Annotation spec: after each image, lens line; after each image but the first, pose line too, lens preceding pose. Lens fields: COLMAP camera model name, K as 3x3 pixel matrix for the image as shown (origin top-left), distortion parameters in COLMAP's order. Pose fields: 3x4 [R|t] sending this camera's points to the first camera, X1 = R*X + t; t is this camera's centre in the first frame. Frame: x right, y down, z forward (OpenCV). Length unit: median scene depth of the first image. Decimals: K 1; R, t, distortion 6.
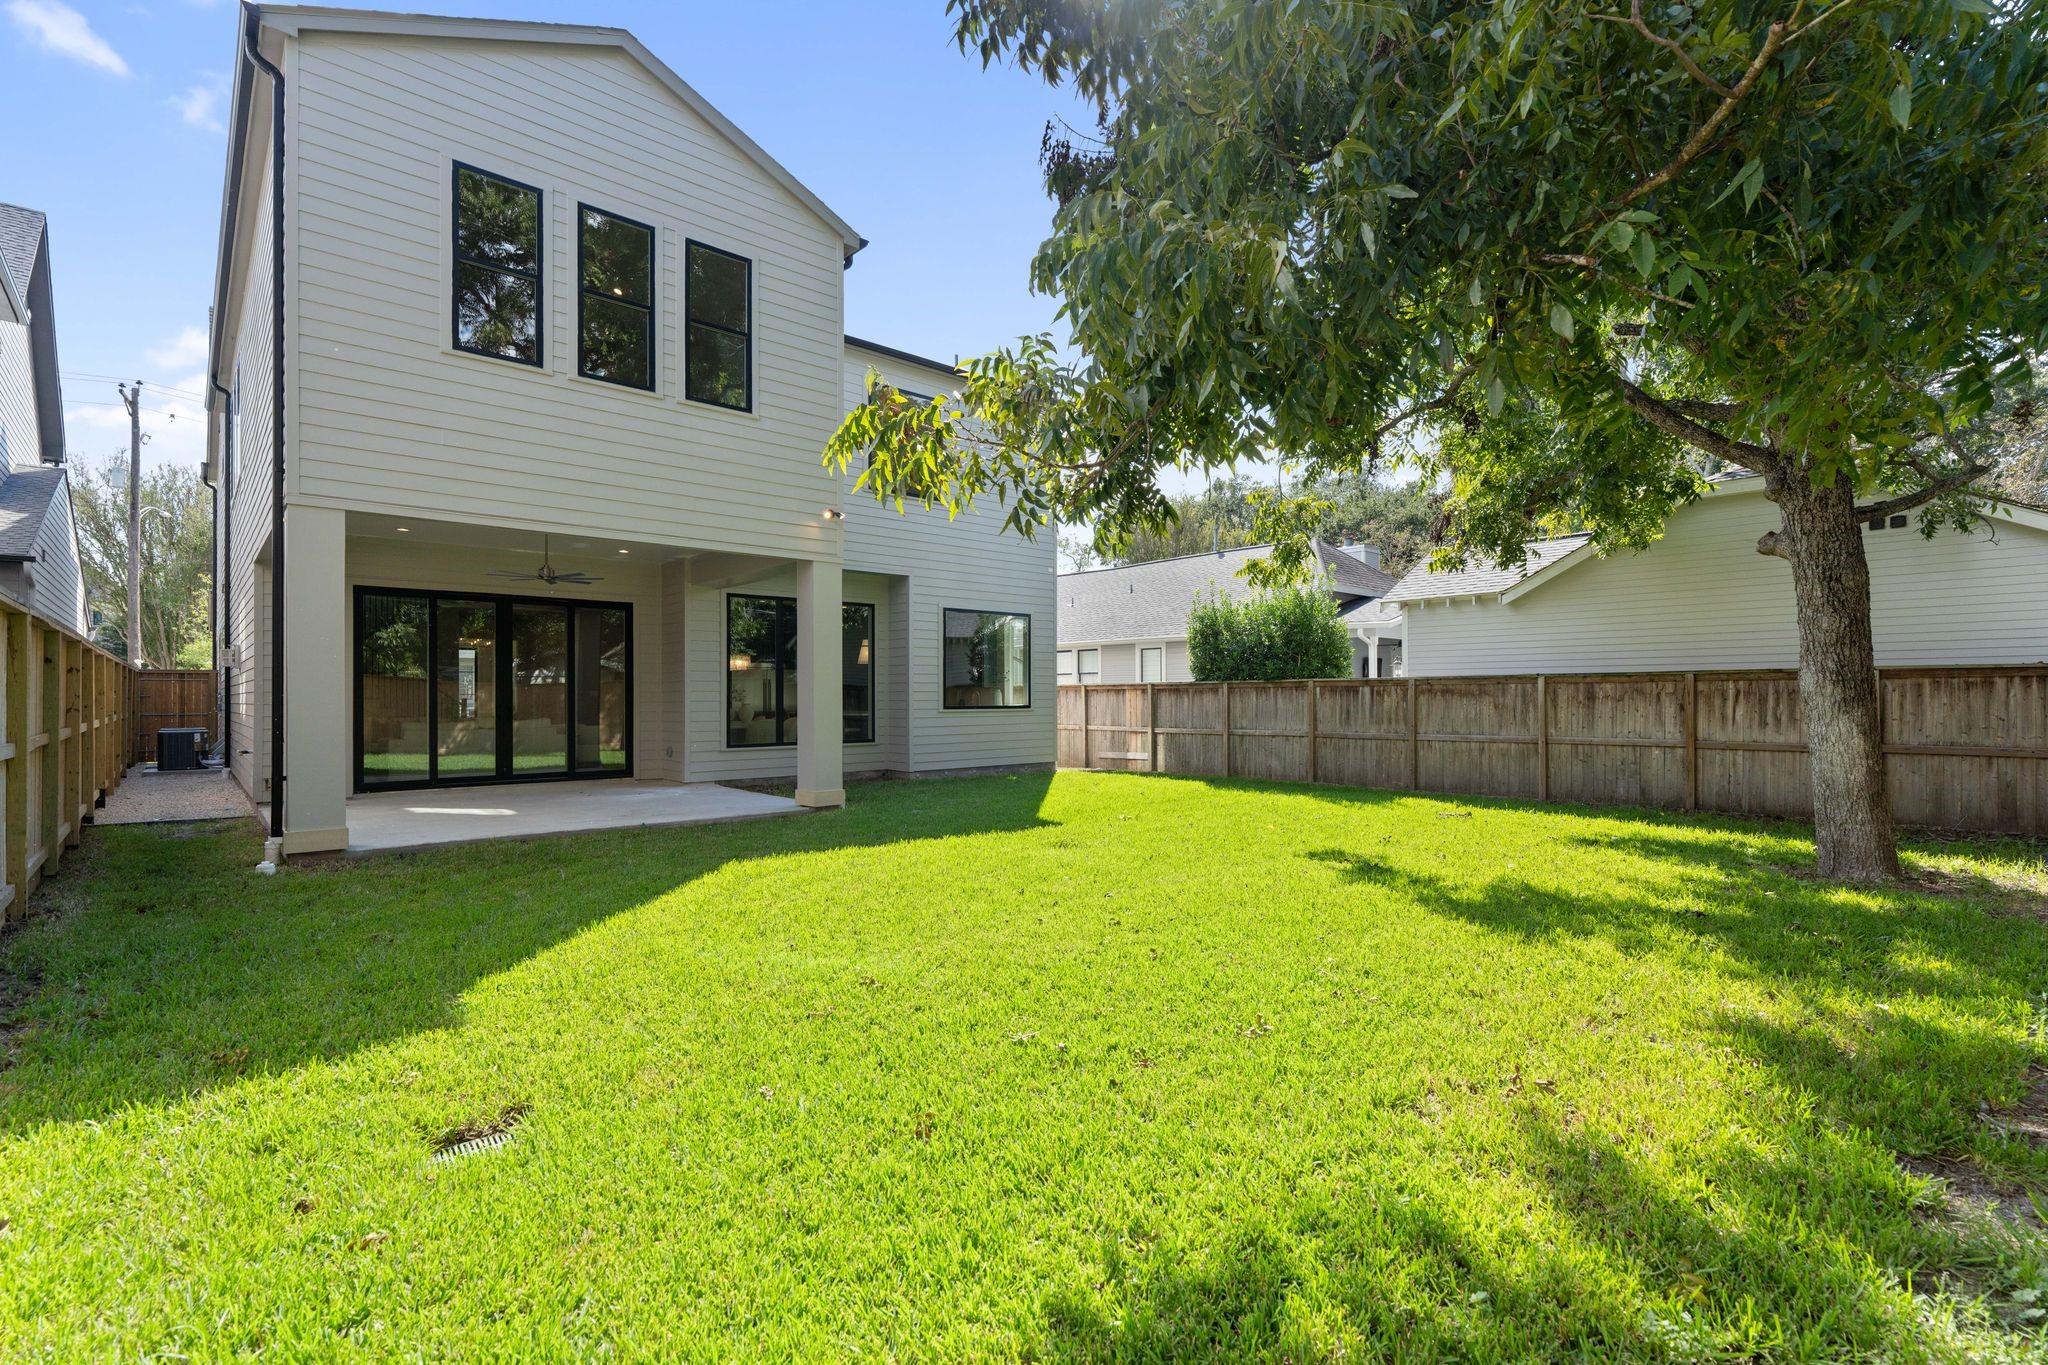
lens RADIAL K [[942.6, 0, 1016.9], [0, 942.6, 679.0], [0, 0, 1]] dist [-0.008004, 0.000057]
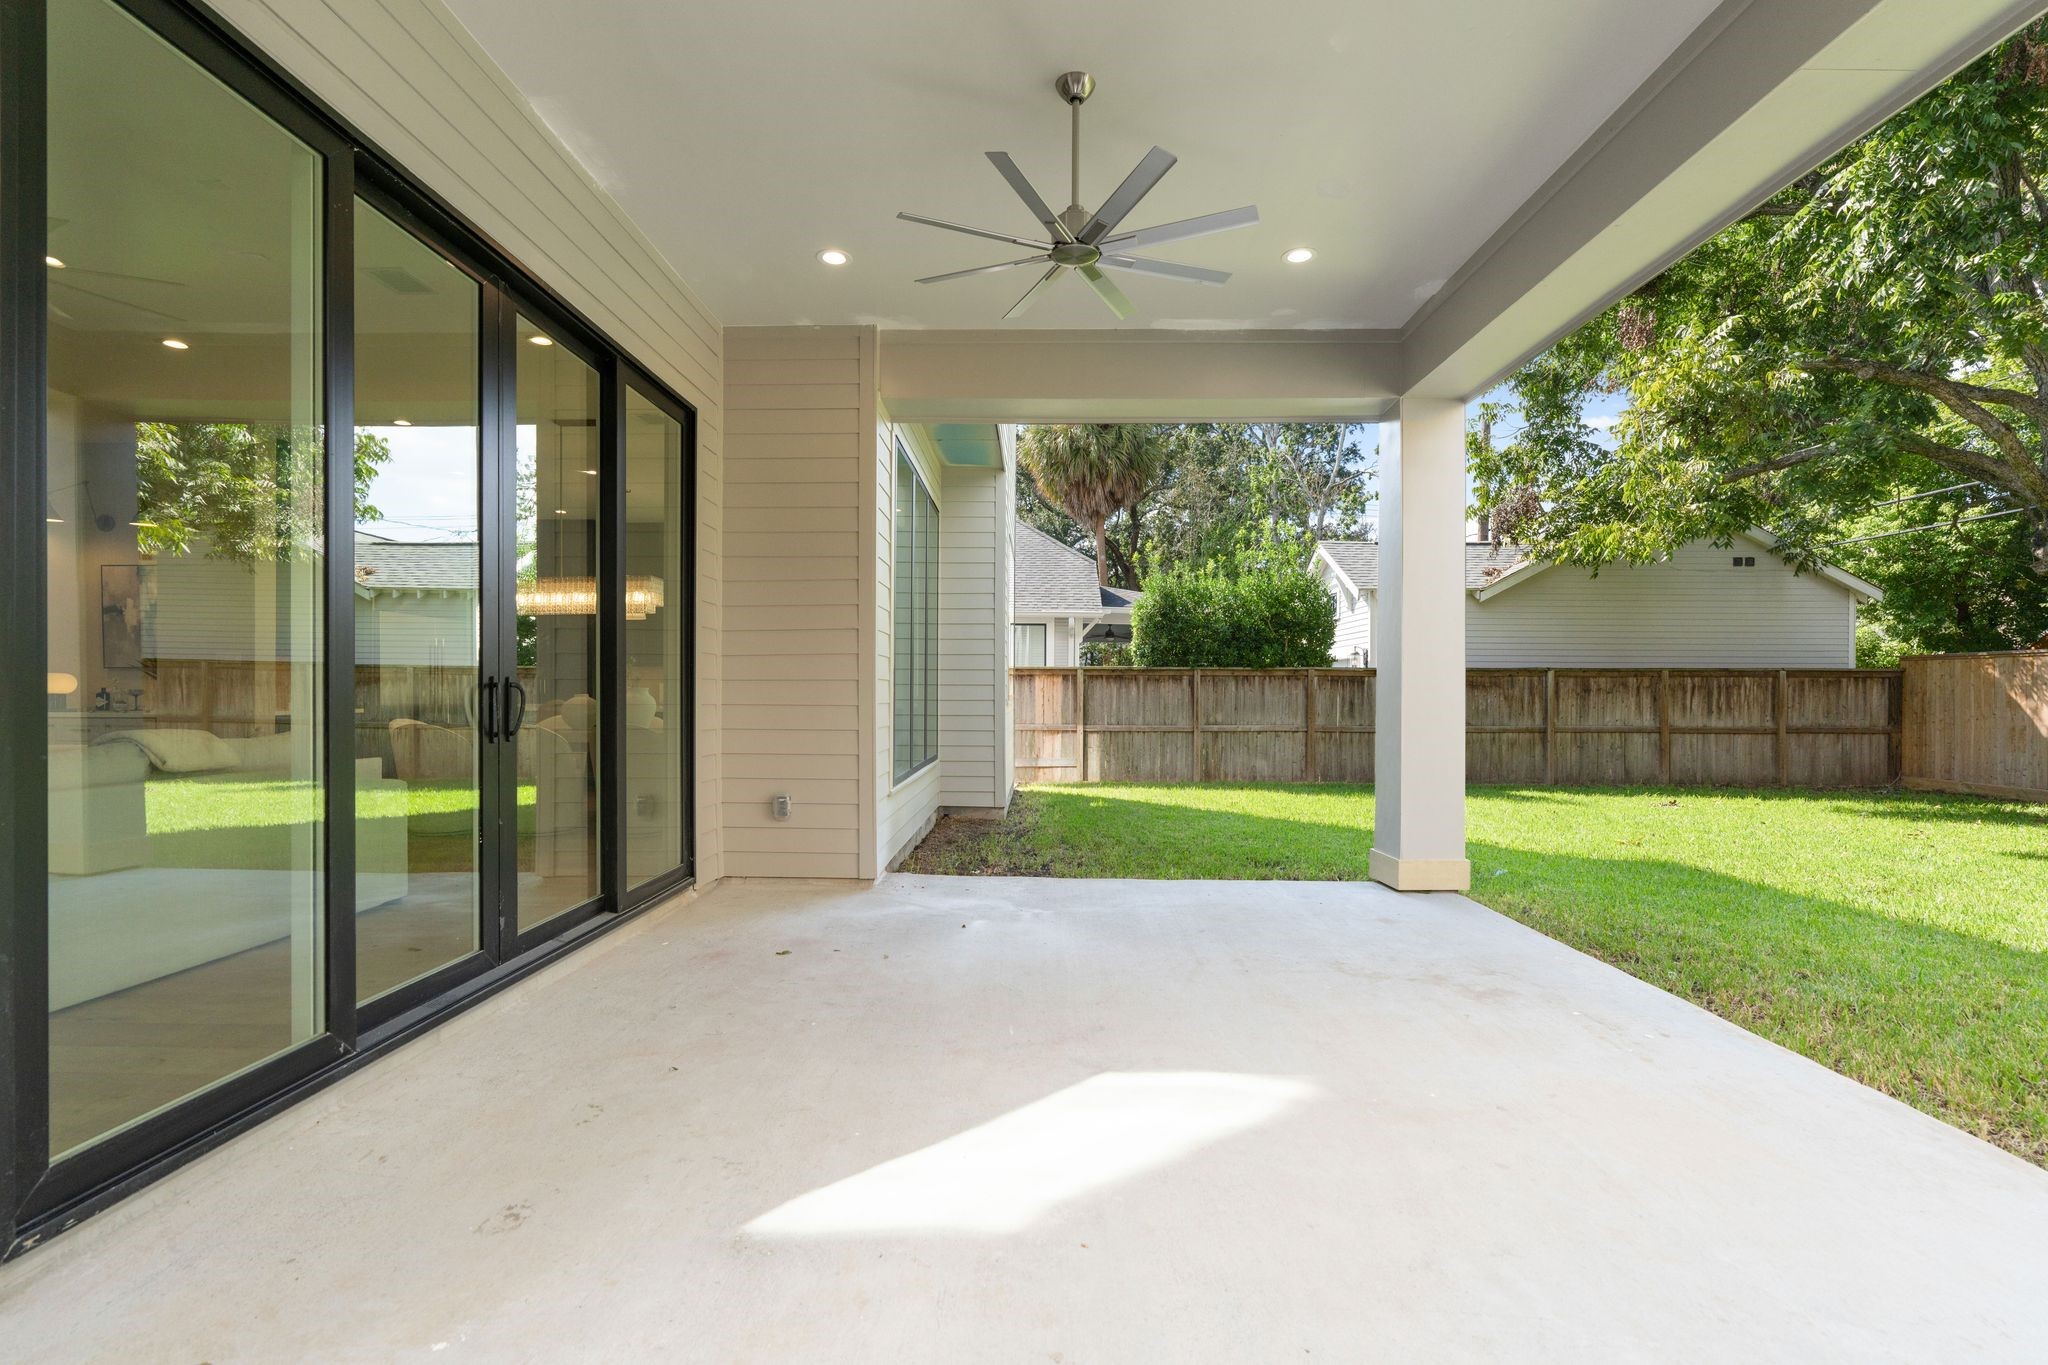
lens RADIAL K [[942.6, 0, 1016.9], [0, 942.6, 679.0], [0, 0, 1]] dist [-0.008004, 0.000057]
pose [[0.682547, 0.016013, 0.730666, -0.666869], [-0.022124, 0.999754, -0.001243, 0.023090], [-0.730507, -0.015317, 0.682734, 0.734989]]
